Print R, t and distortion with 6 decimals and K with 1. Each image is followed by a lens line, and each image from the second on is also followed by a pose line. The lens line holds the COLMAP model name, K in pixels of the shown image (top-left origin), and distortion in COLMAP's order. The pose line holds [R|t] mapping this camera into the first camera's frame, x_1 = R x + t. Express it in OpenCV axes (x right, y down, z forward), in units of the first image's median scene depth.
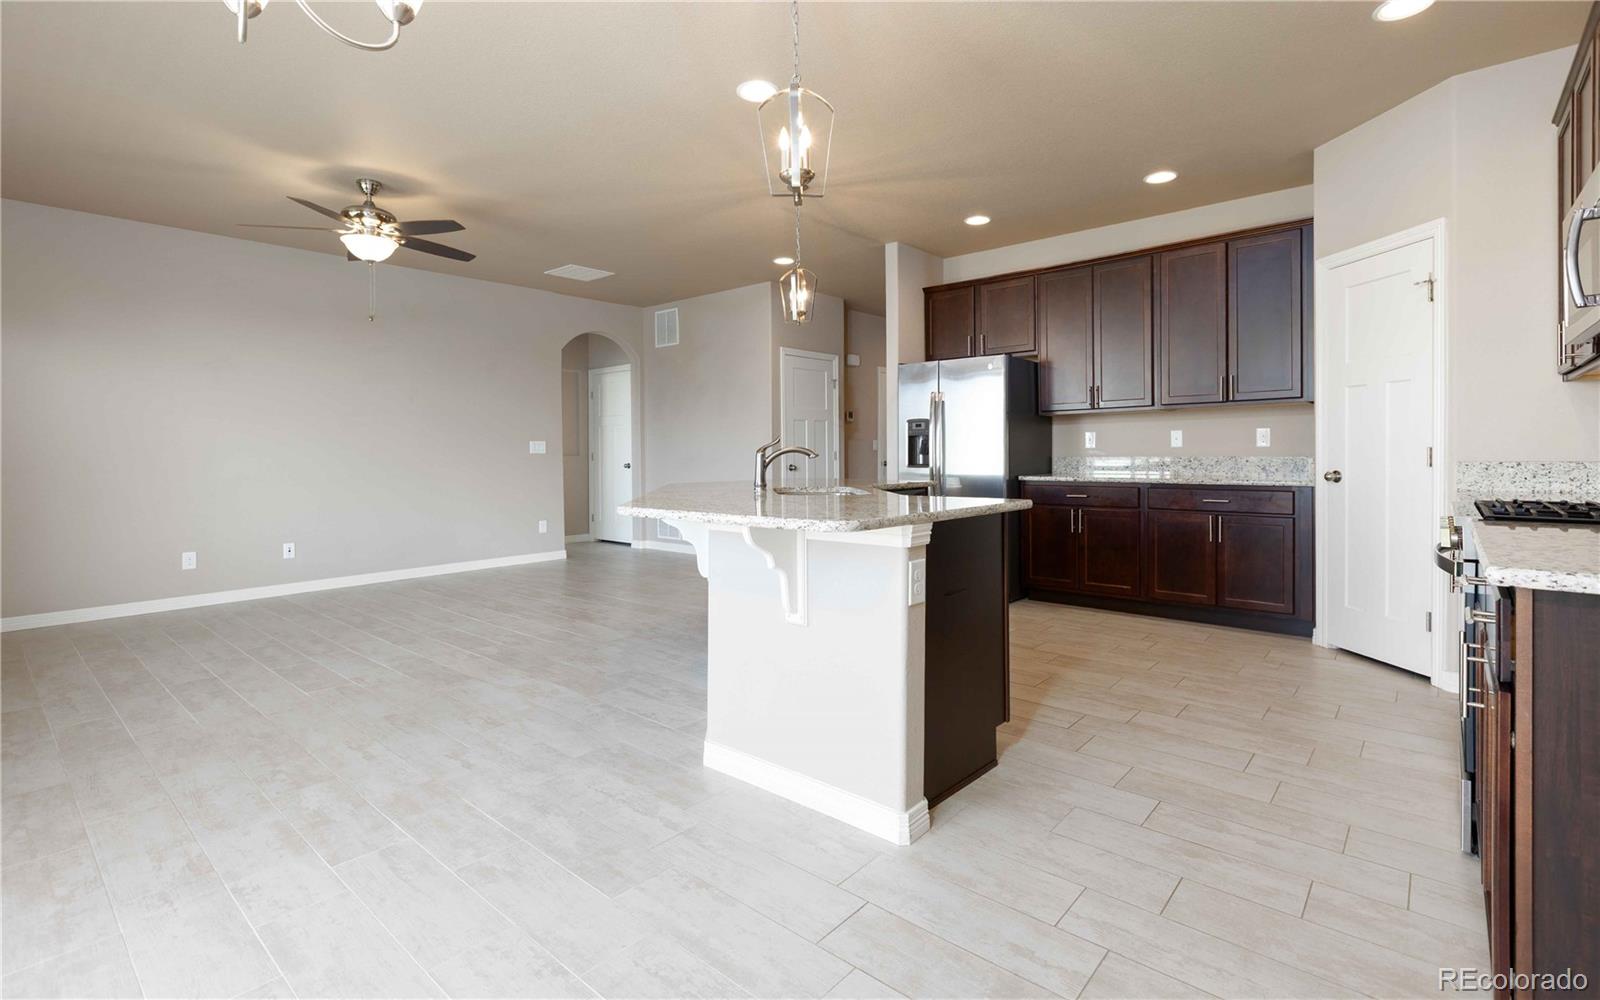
lens RADIAL K [[733.5, 0, 825.0], [0, 733.5, 472.3], [0, 0, 1]] dist [0.000135, 0.000627]
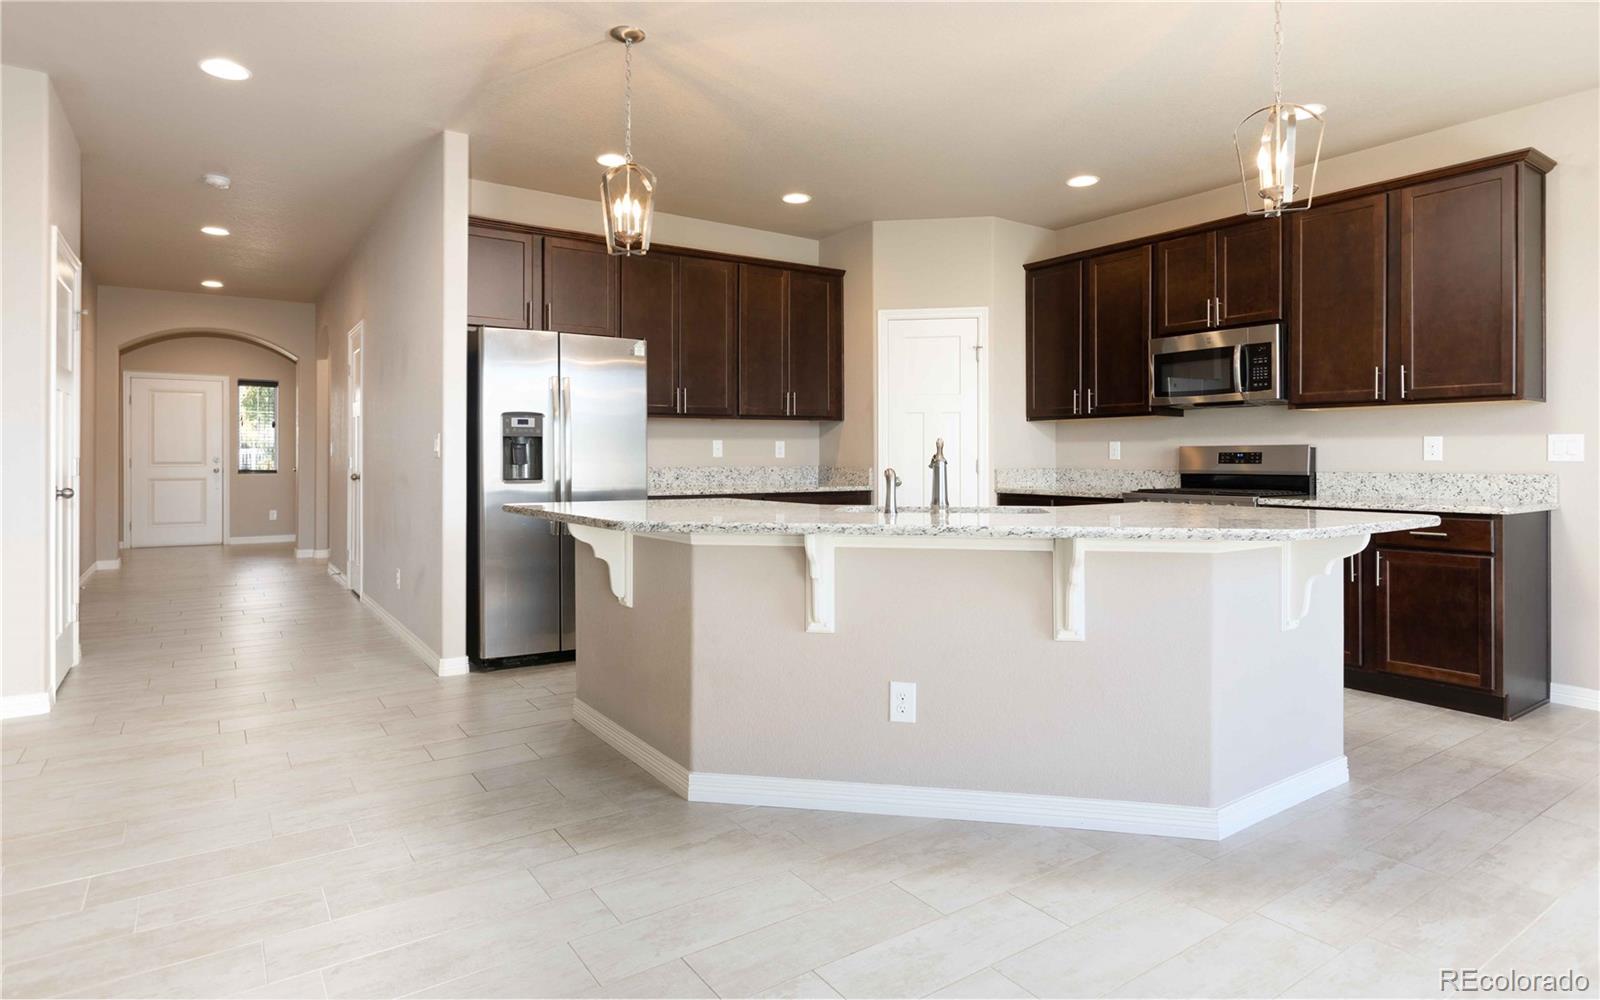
lens RADIAL K [[852.6, 0, 790.7], [0, 852.6, 455.8], [0, 0, 1]] dist [0.006070, -0.001485]
pose [[0.270356, 0.009699, 0.962712, -0.628794], [0.023698, 0.999579, -0.016726, -0.014659], [-0.962469, 0.027336, 0.270012, 0.611662]]
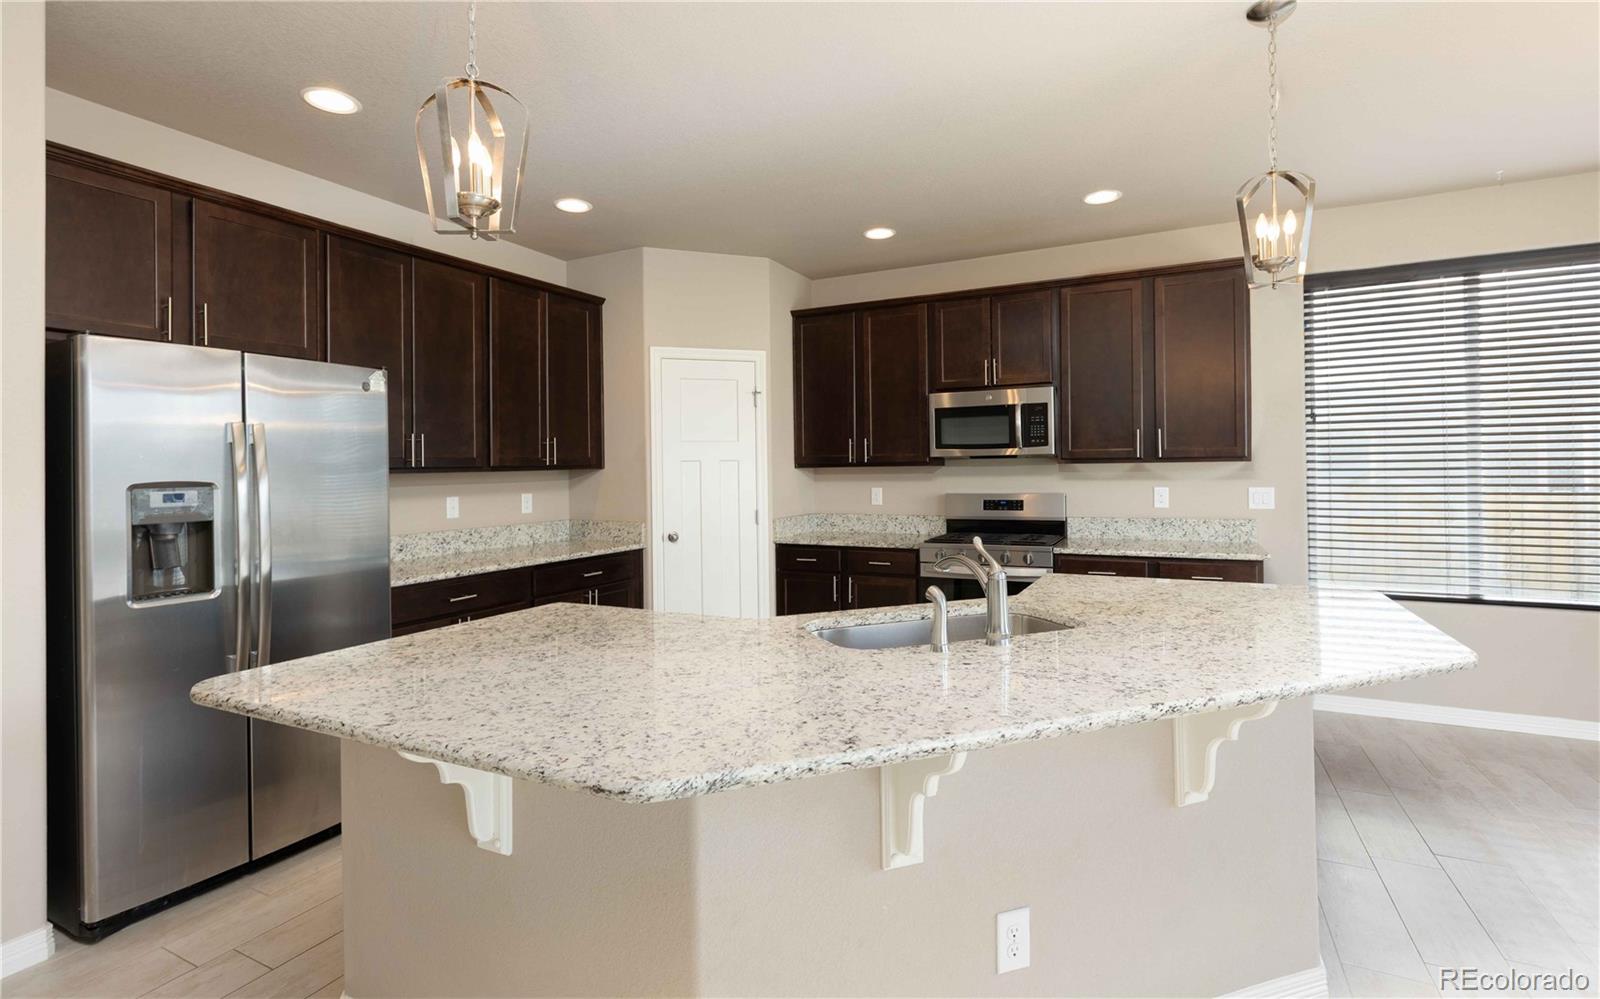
lens RADIAL K [[733.5, 0, 804.6], [0, 733.5, 467.4], [0, 0, 1]] dist [0.000135, 0.000627]
pose [[-0.229031, 0.015169, 0.973301, -0.386925], [0.042546, 0.999079, -0.005559, -0.070357], [-0.972489, 0.040137, -0.229466, 0.837863]]
